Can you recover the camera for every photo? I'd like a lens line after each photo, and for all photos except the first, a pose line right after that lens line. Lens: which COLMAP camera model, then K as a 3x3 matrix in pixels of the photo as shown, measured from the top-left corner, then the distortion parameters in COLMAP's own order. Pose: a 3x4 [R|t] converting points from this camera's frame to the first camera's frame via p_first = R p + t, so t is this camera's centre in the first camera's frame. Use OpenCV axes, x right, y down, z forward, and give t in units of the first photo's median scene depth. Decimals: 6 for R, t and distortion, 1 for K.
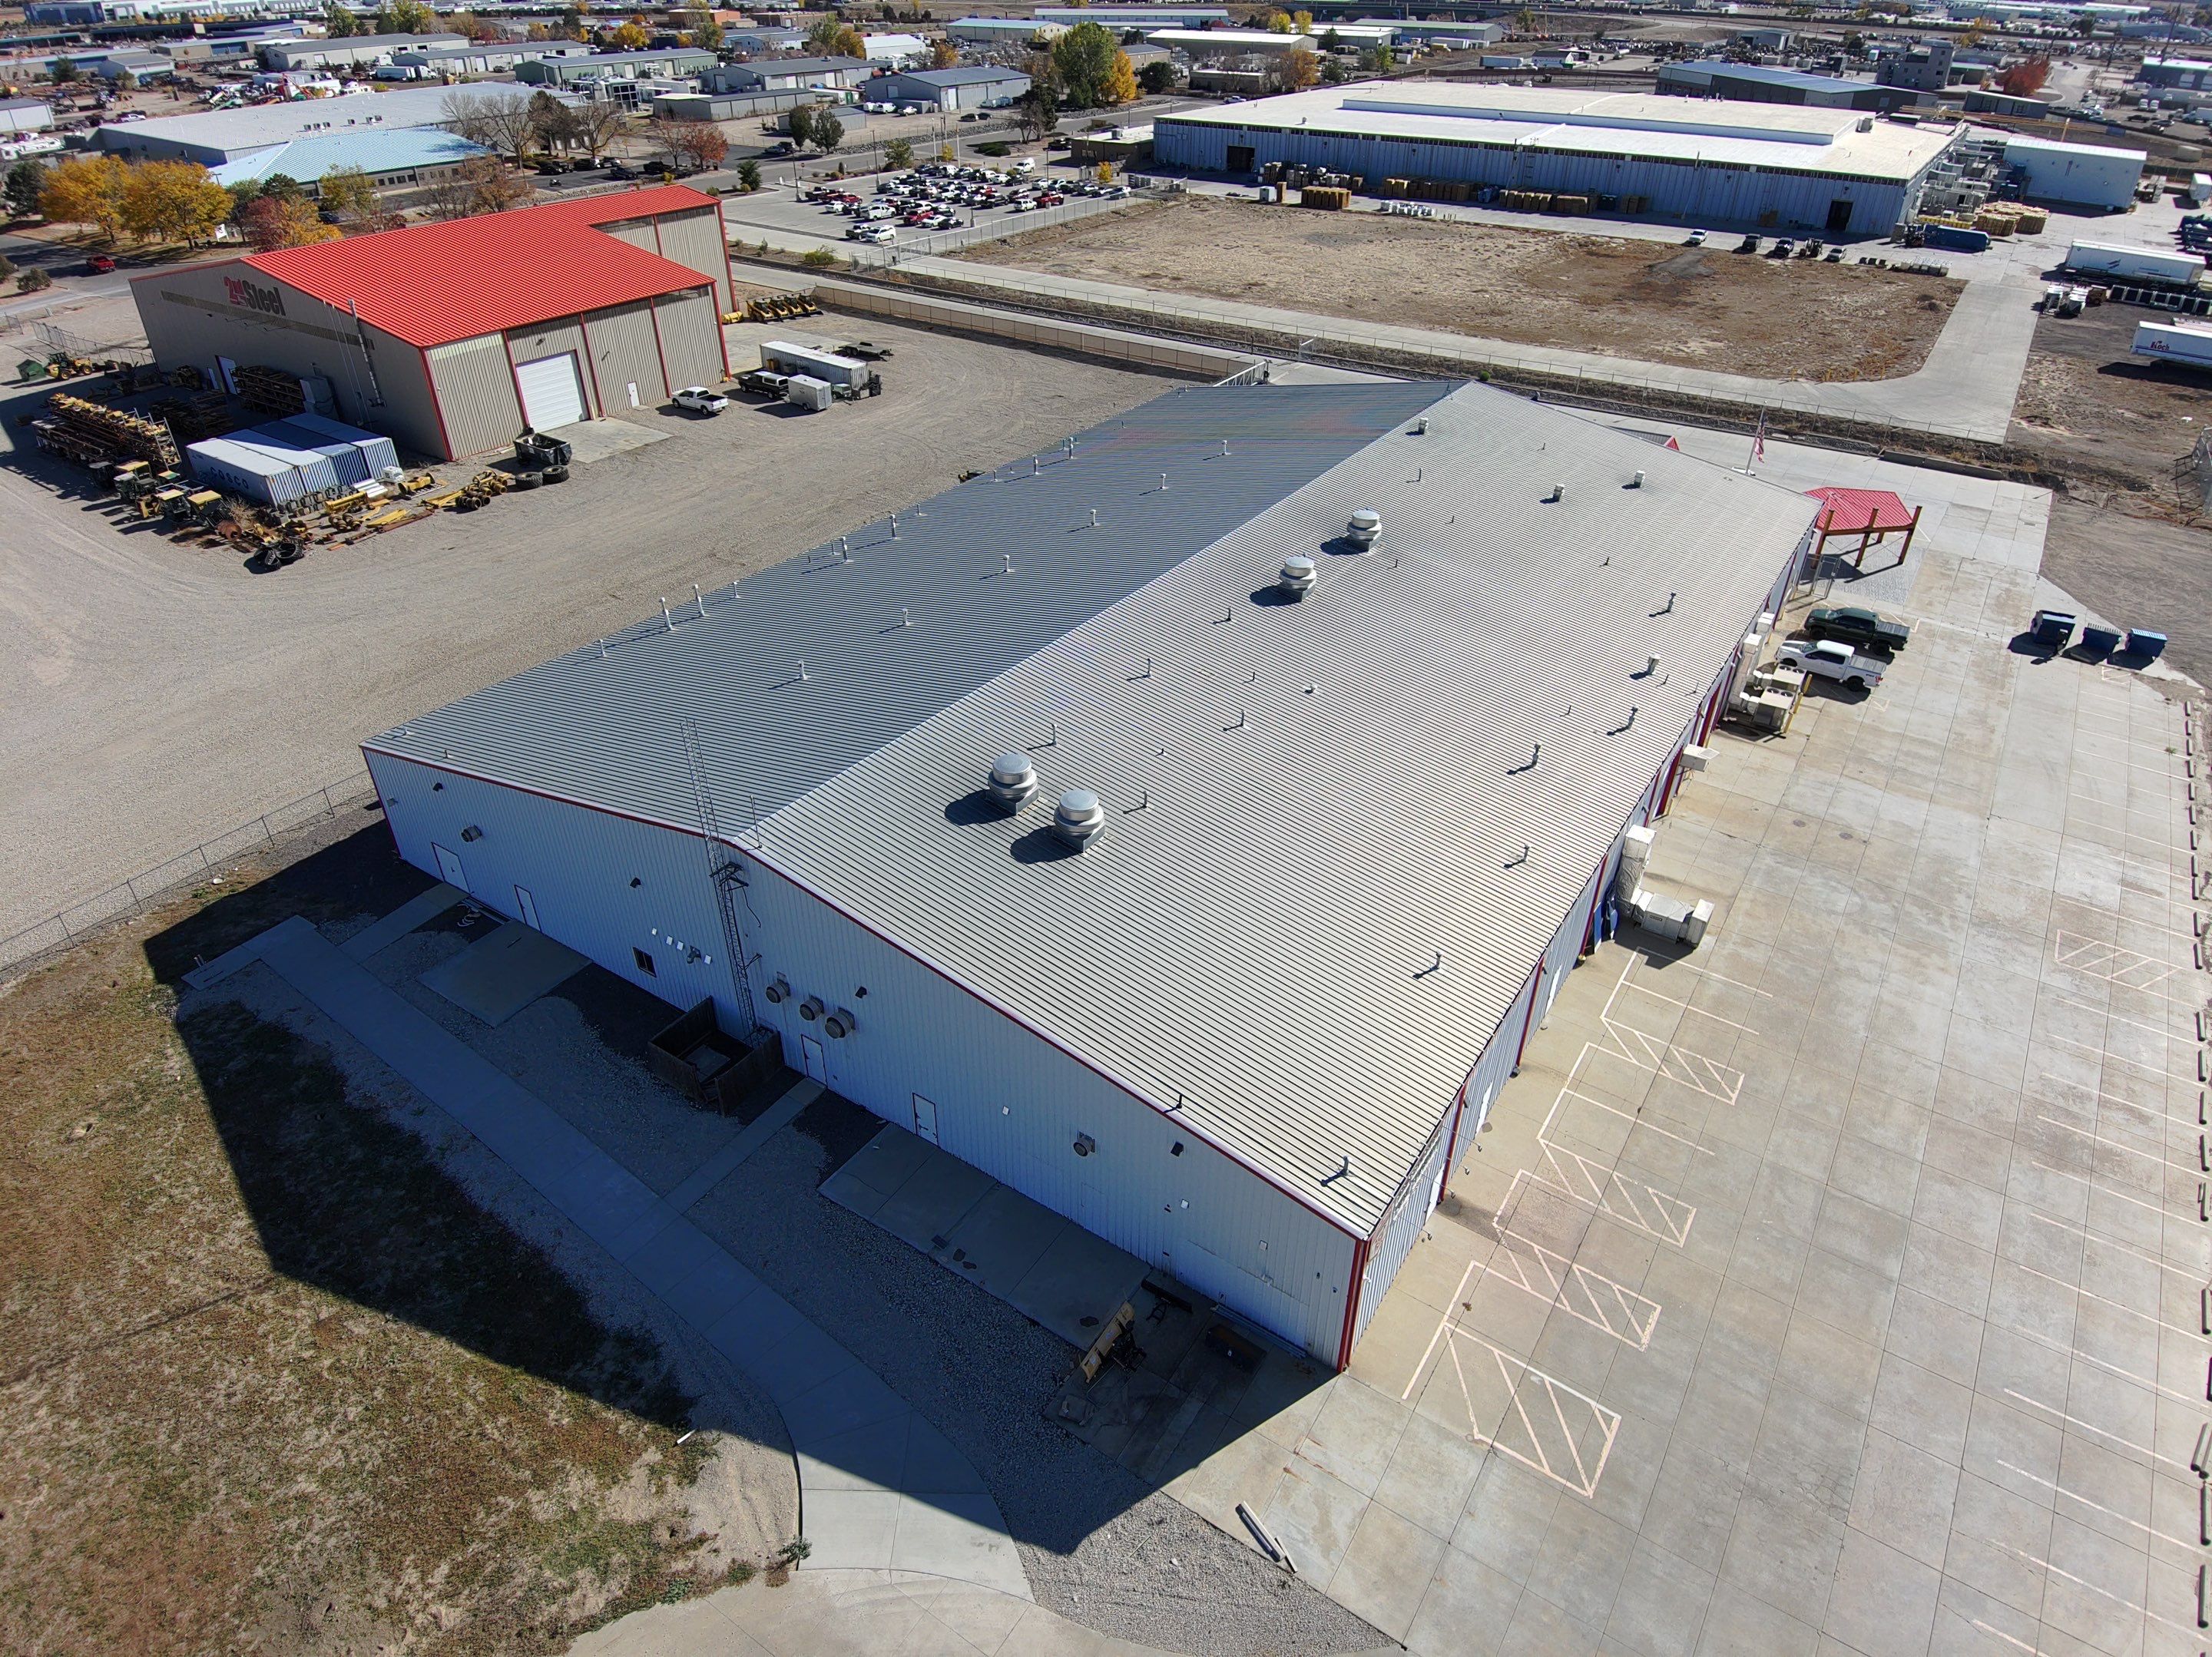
lens RADIAL K [[1299.6, 0, 1106.0], [0, 1299.6, 828.5], [0, 0, 1]] dist [0.076581, -0.107891]
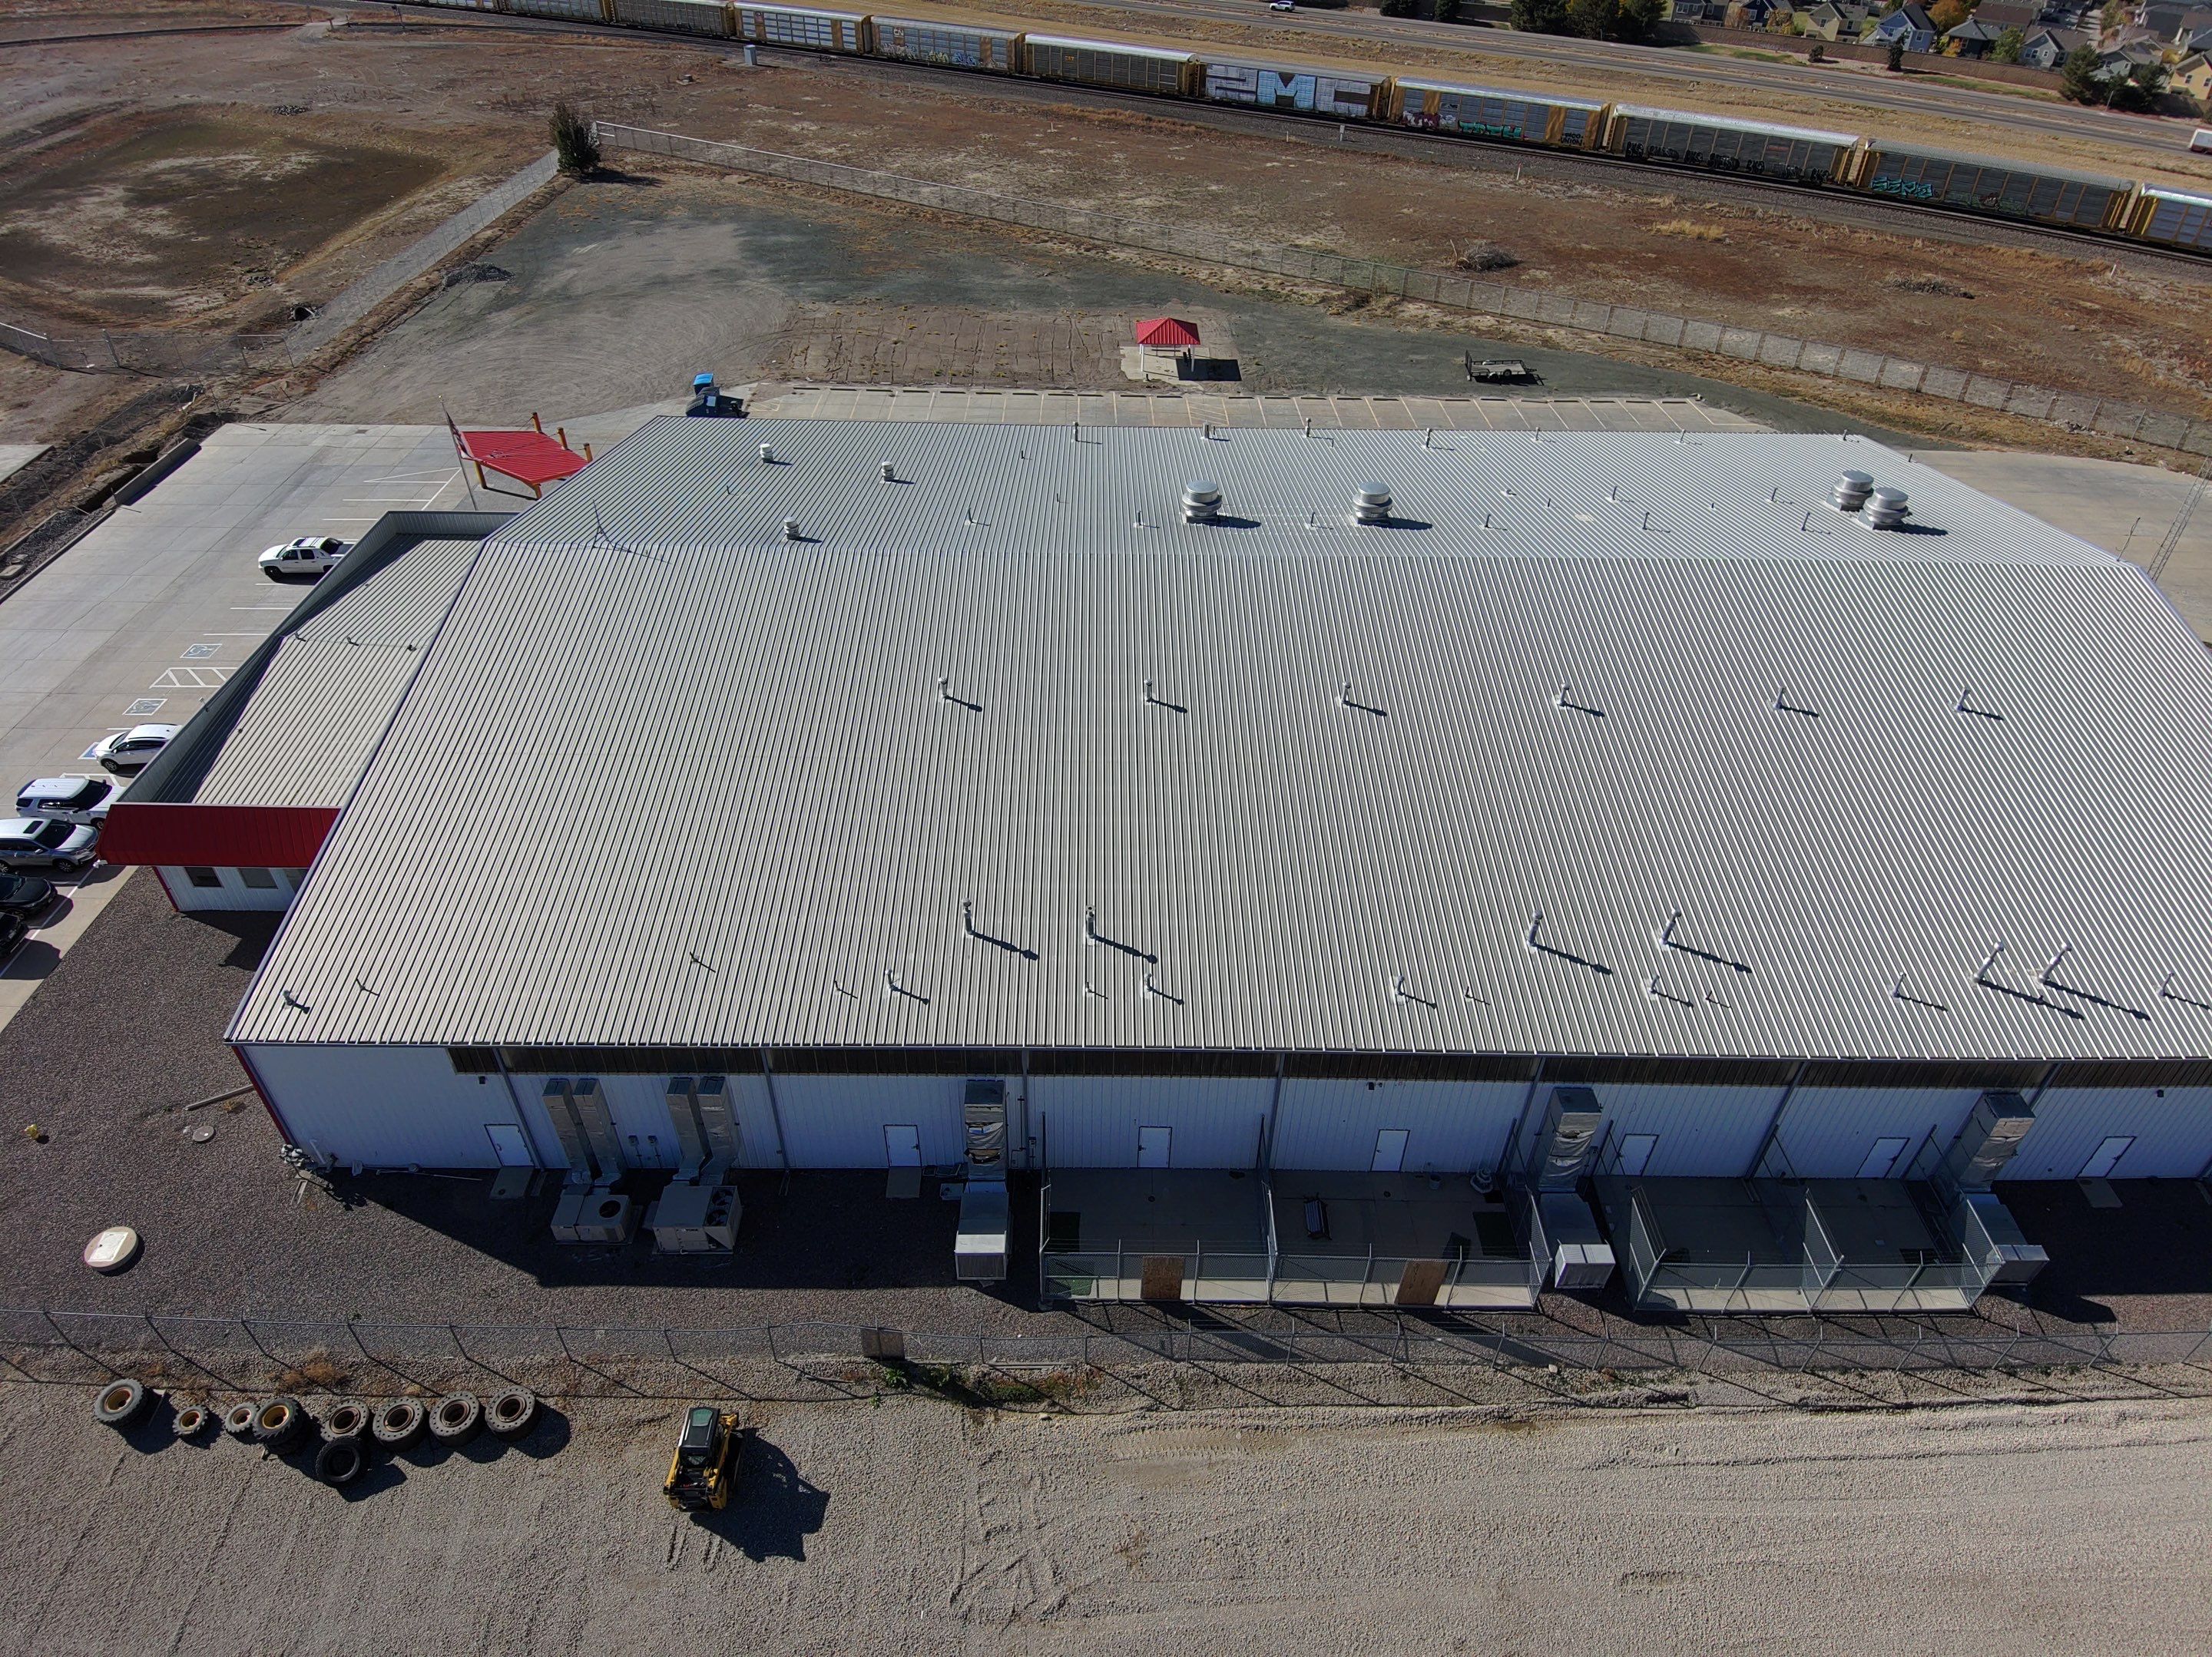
lens RADIAL K [[1286.6, 0, 1105.3], [0, 1286.6, 835.4], [0, 0, 1]] dist [0.089758, -0.119703]
pose [[-0.560014, -0.532535, 0.634658, -0.293069], [0.442184, 0.455689, 0.772542, -0.567292], [-0.700612, 0.713270, -0.019714, 0.849982]]
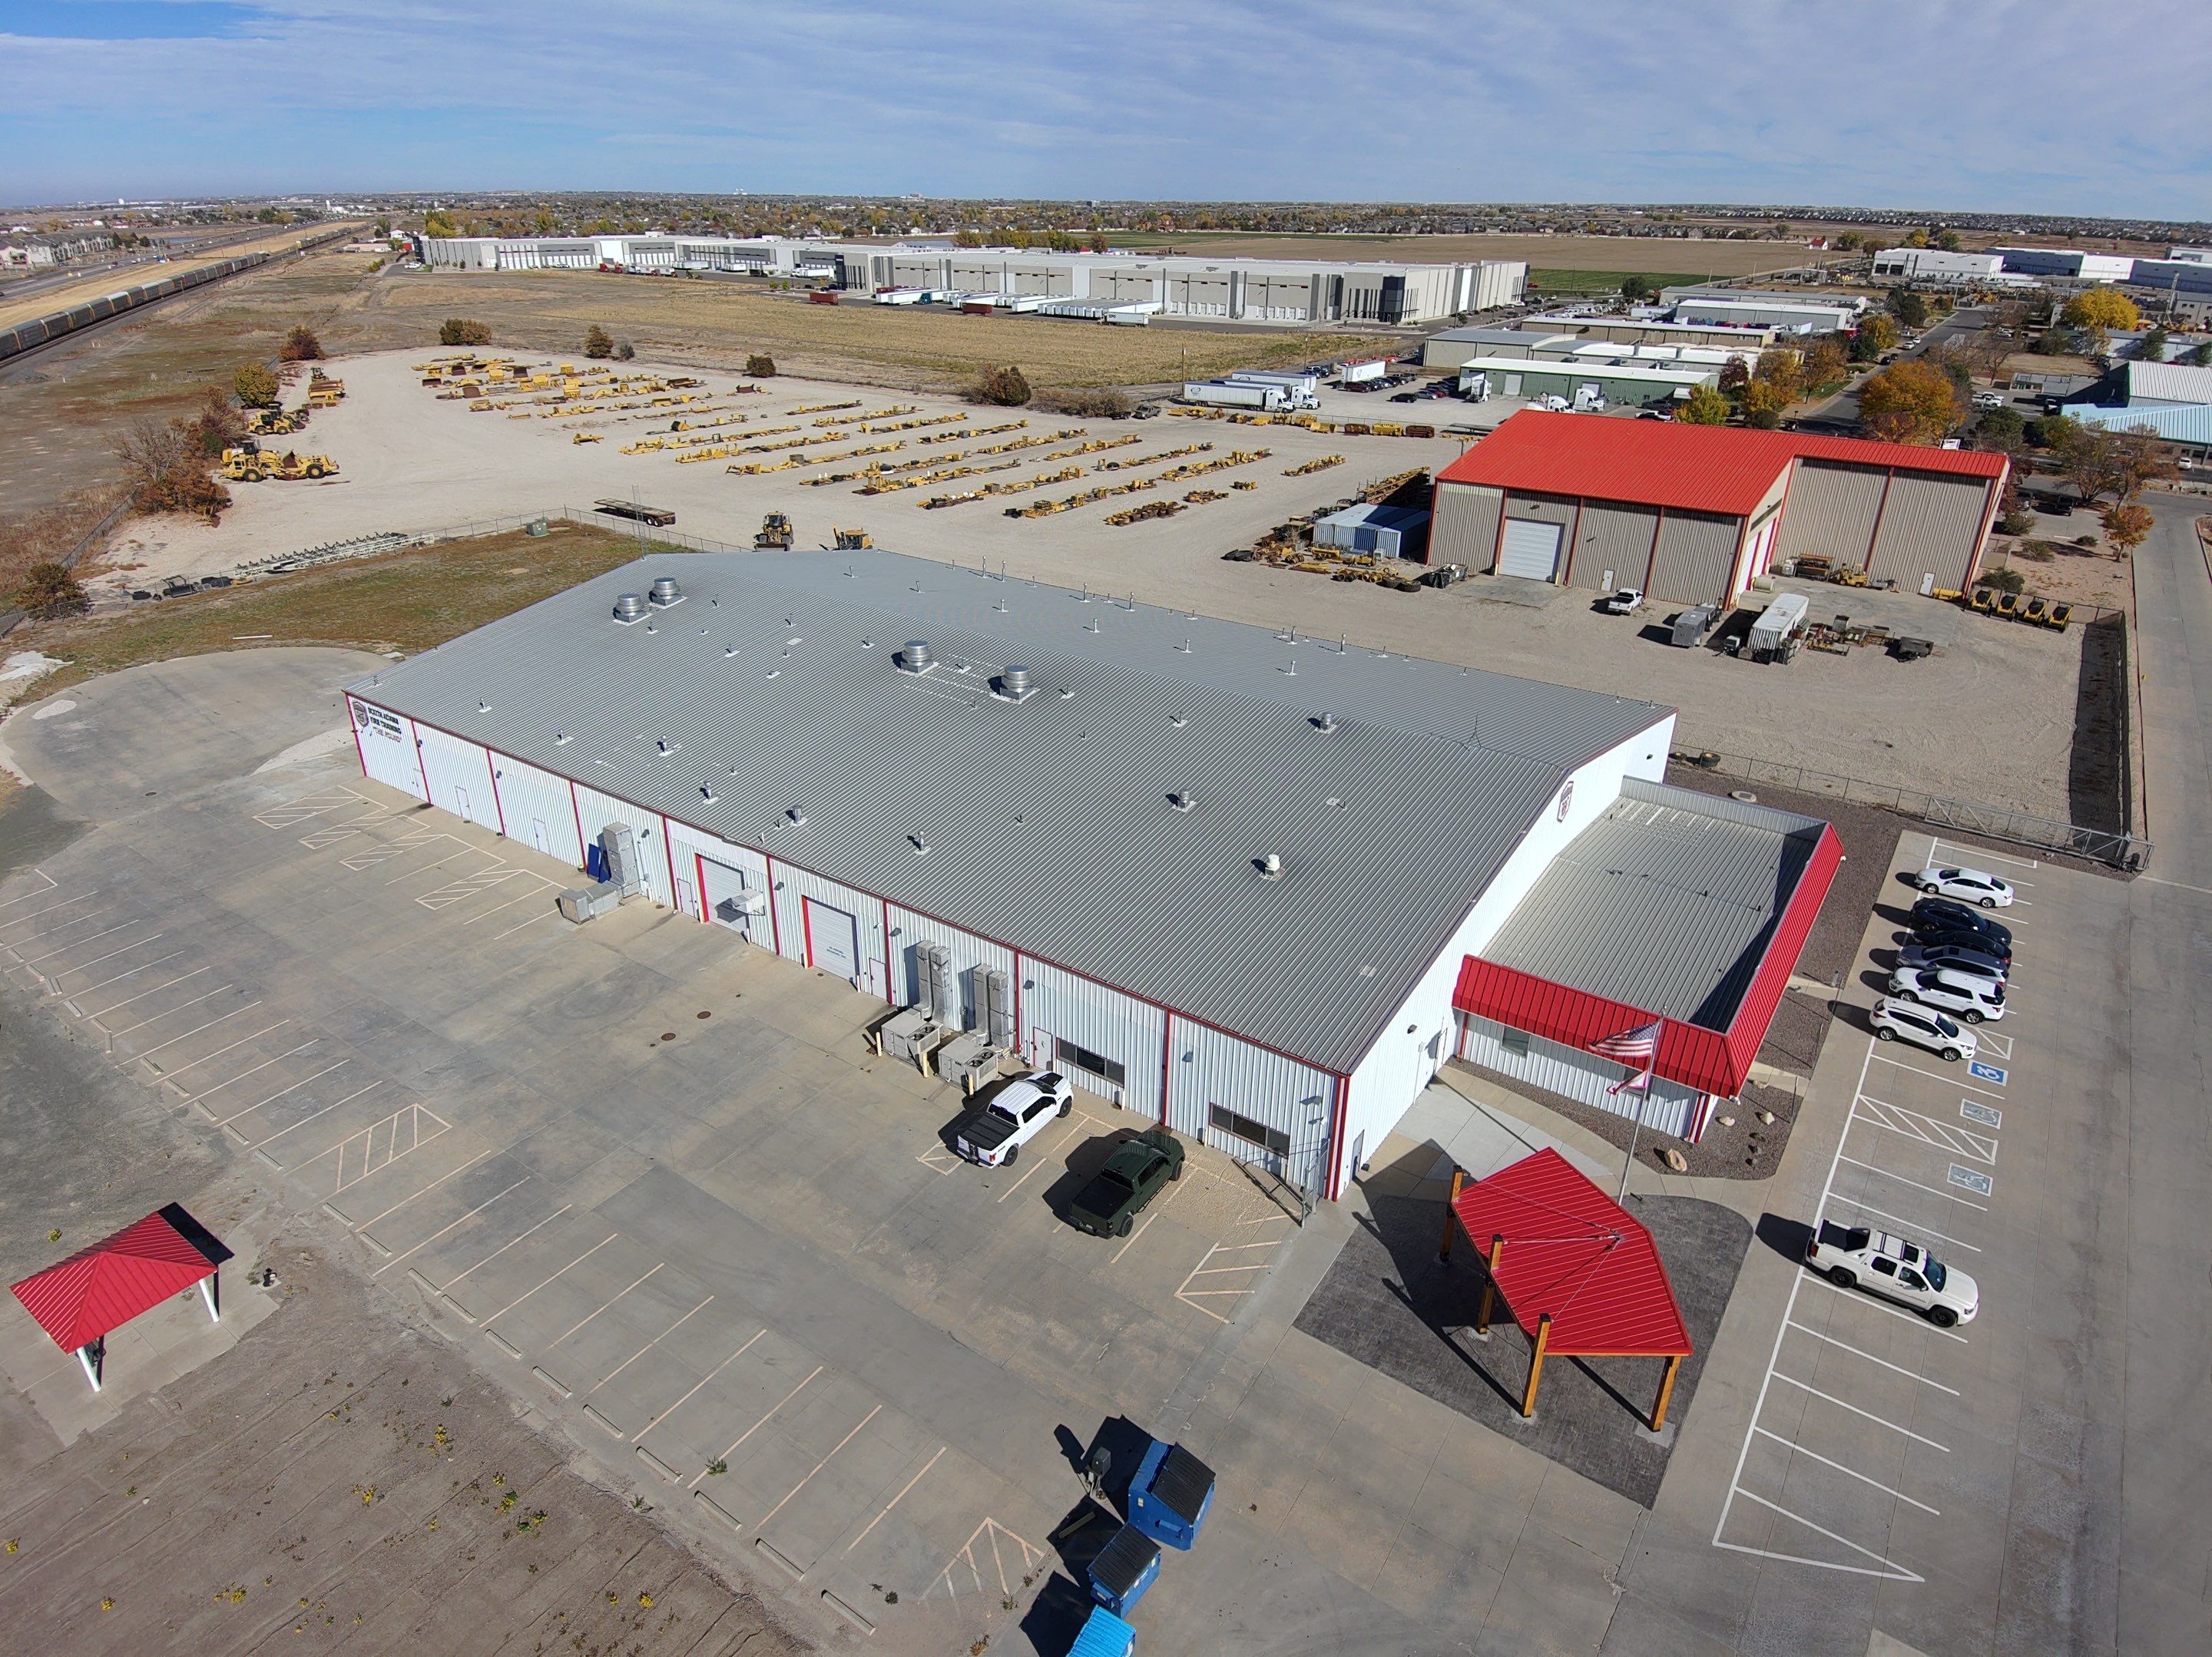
lens RADIAL K [[1295.3, 0, 1108.1], [0, 1295.3, 834.5], [0, 0, 1]] dist [0.076788, -0.104624]
pose [[-0.018987, 0.430868, -0.902215, 0.856384], [-0.565317, 0.739658, 0.365133, -0.400120], [0.824655, 0.516971, 0.229533, 0.615403]]
